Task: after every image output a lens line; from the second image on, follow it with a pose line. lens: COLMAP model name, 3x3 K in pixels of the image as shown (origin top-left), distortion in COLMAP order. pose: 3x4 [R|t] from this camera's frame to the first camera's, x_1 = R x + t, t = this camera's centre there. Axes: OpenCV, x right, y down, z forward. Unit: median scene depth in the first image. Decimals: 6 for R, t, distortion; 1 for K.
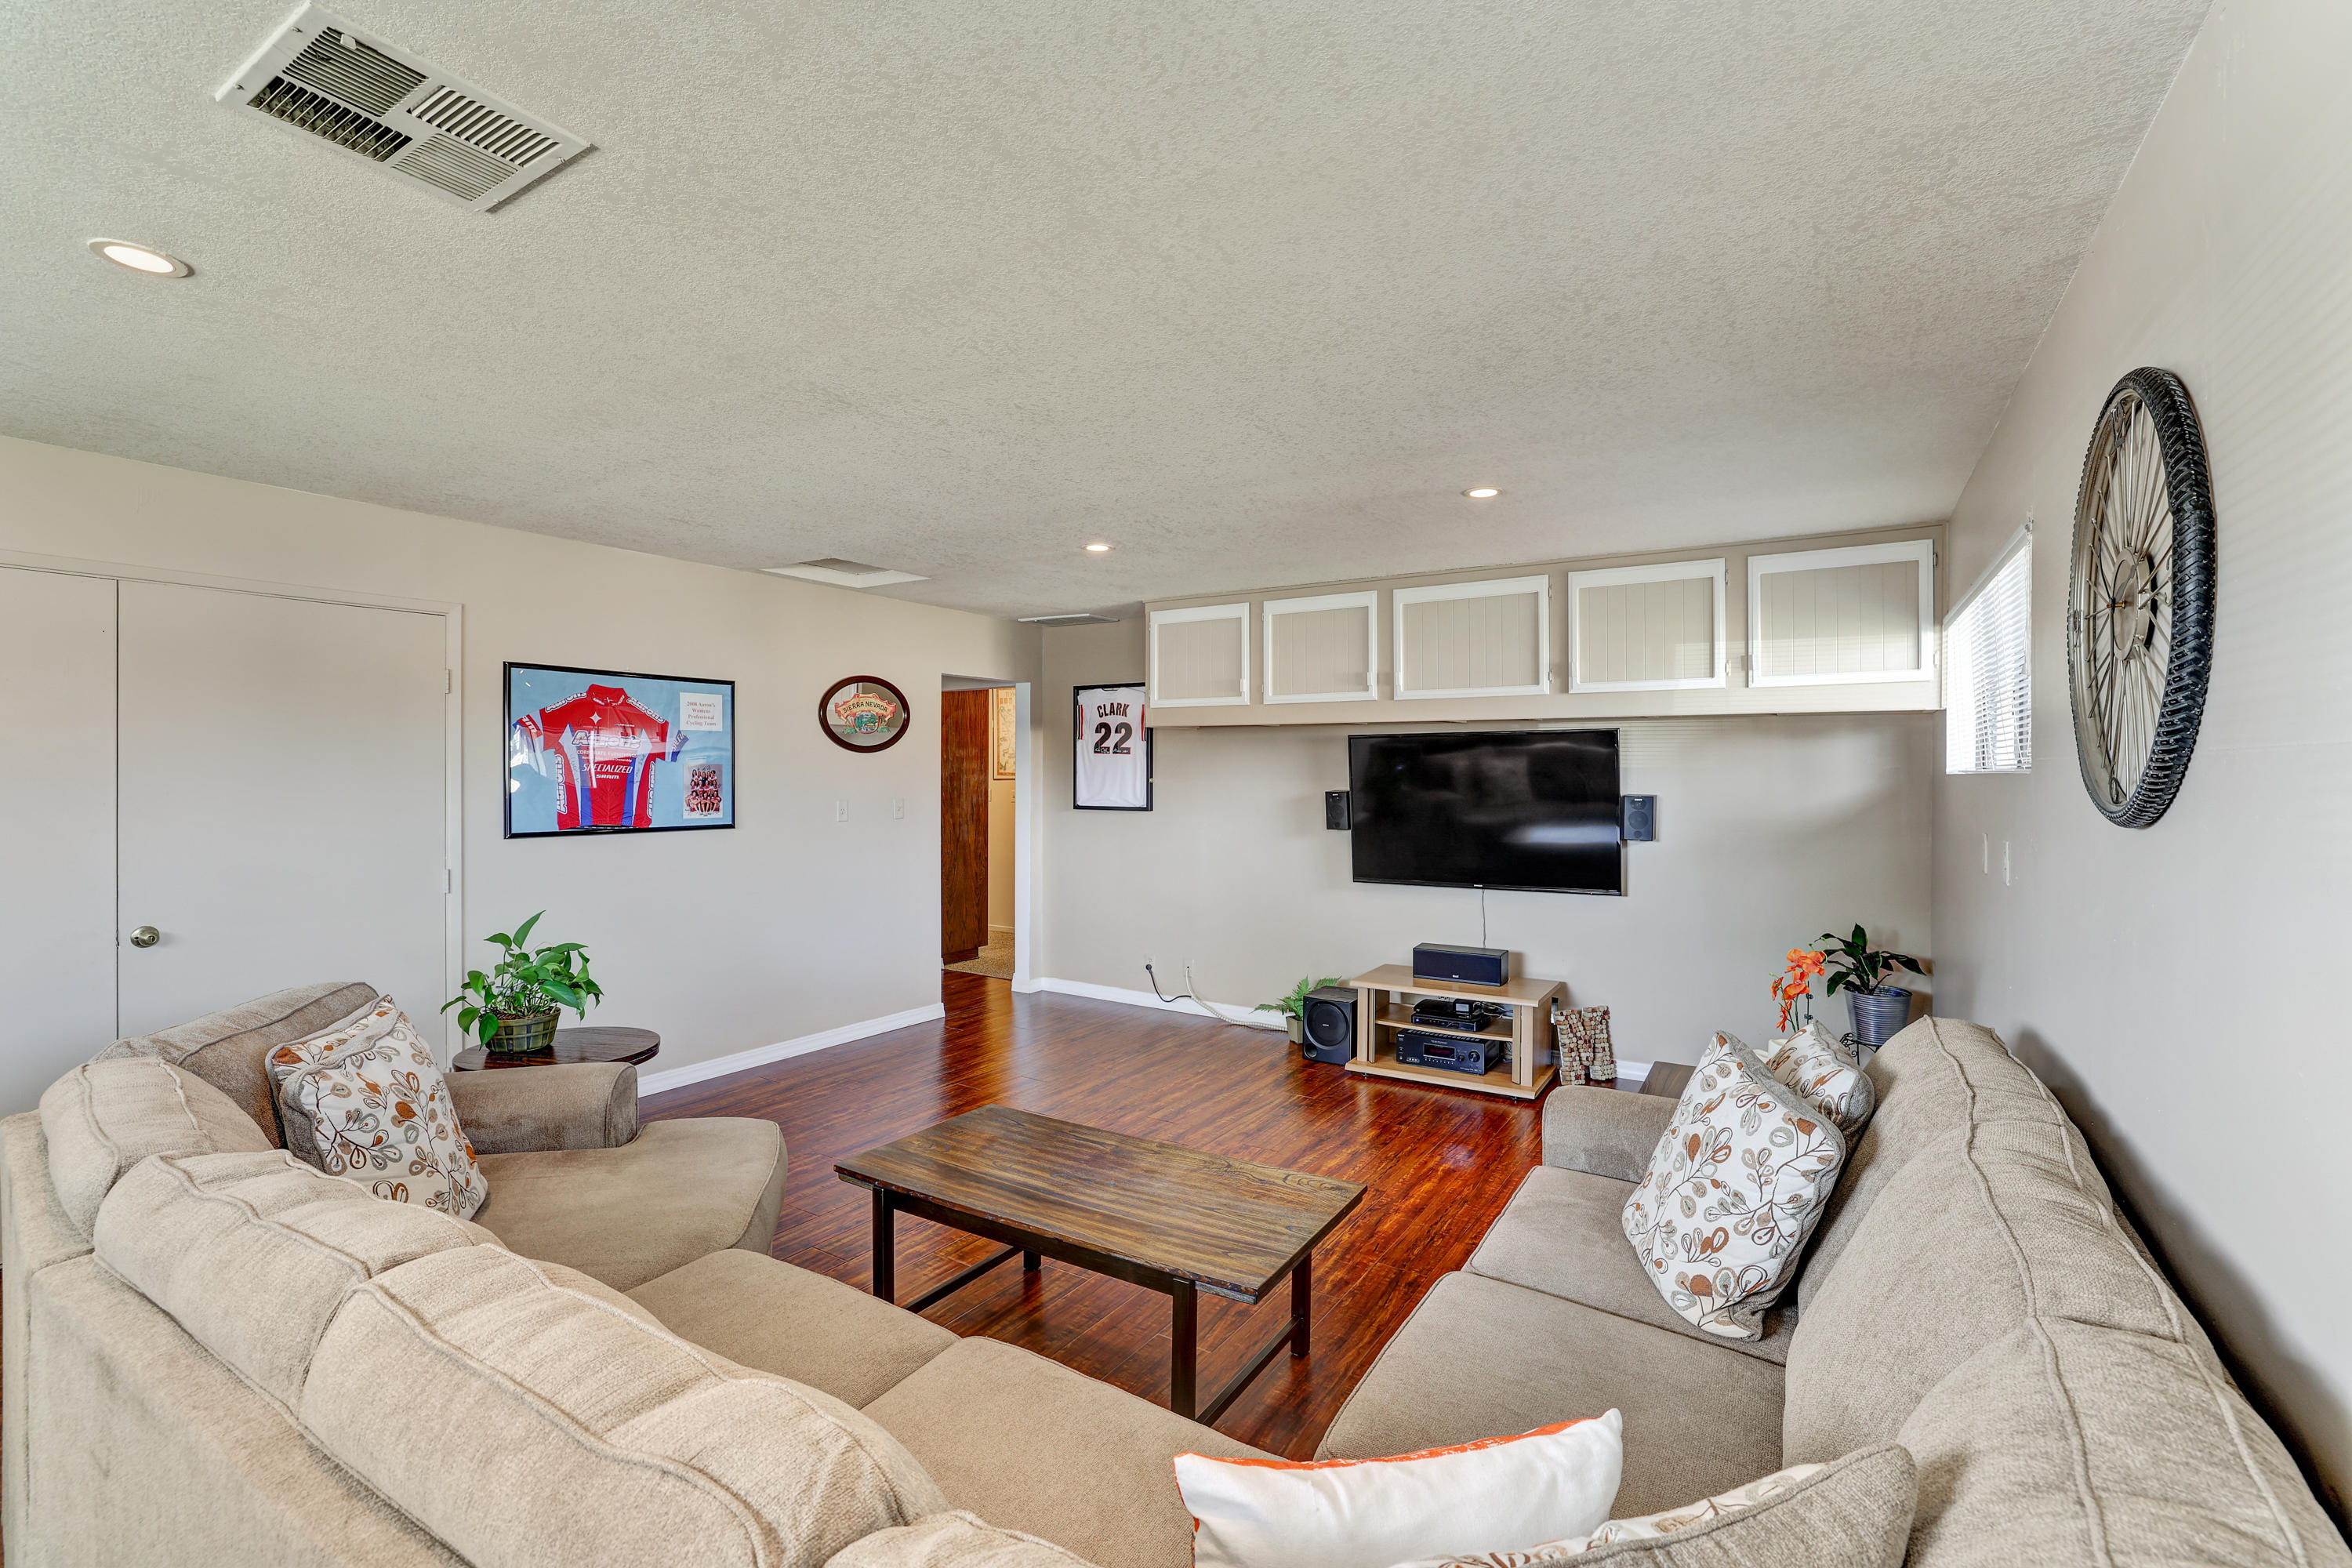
lens RADIAL K [[1019.1, 0, 1178.8], [0, 1019.1, 775.2], [0, 0, 1]] dist [-0.035251, 0.008562]
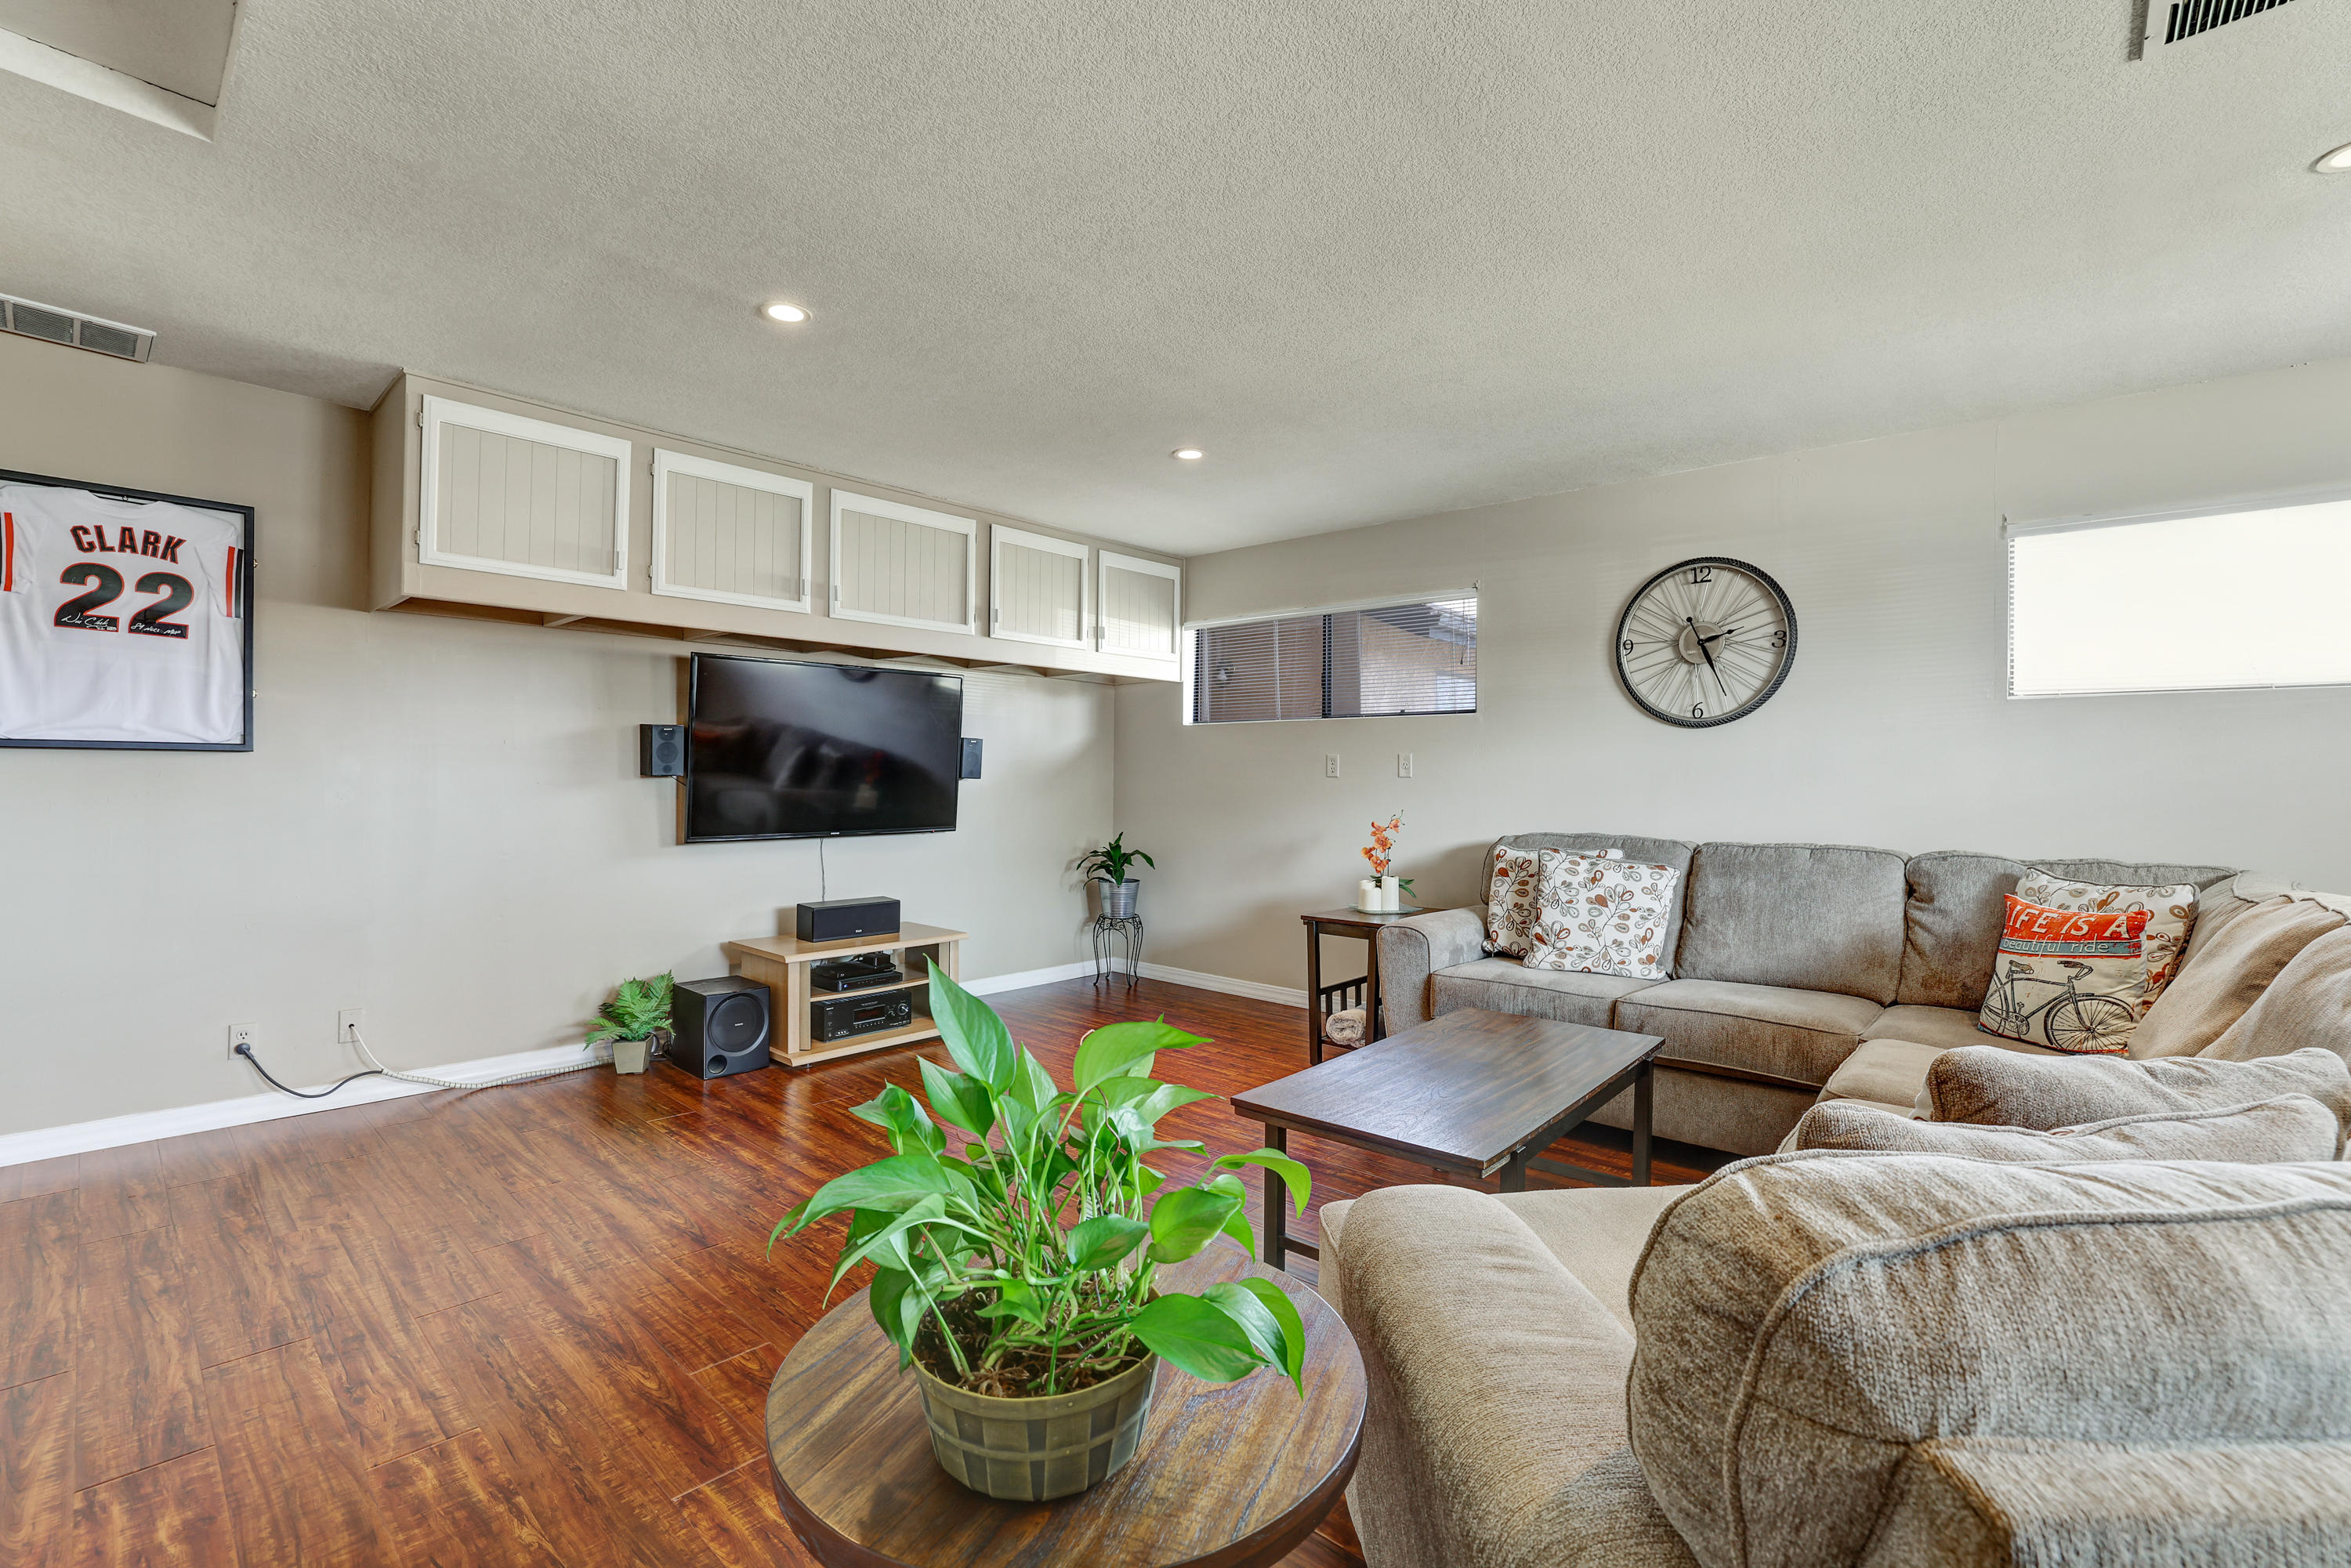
lens RADIAL K [[1018.6, 0, 1178.3], [0, 1018.6, 775.2], [0, 0, 1]] dist [-0.035251, 0.008562]
pose [[0.182968, 0.000676, 0.983119, -0.543216], [-0.007178, 0.999974, 0.000649, 0.053385], [-0.983093, -0.007176, 0.182969, 0.530890]]
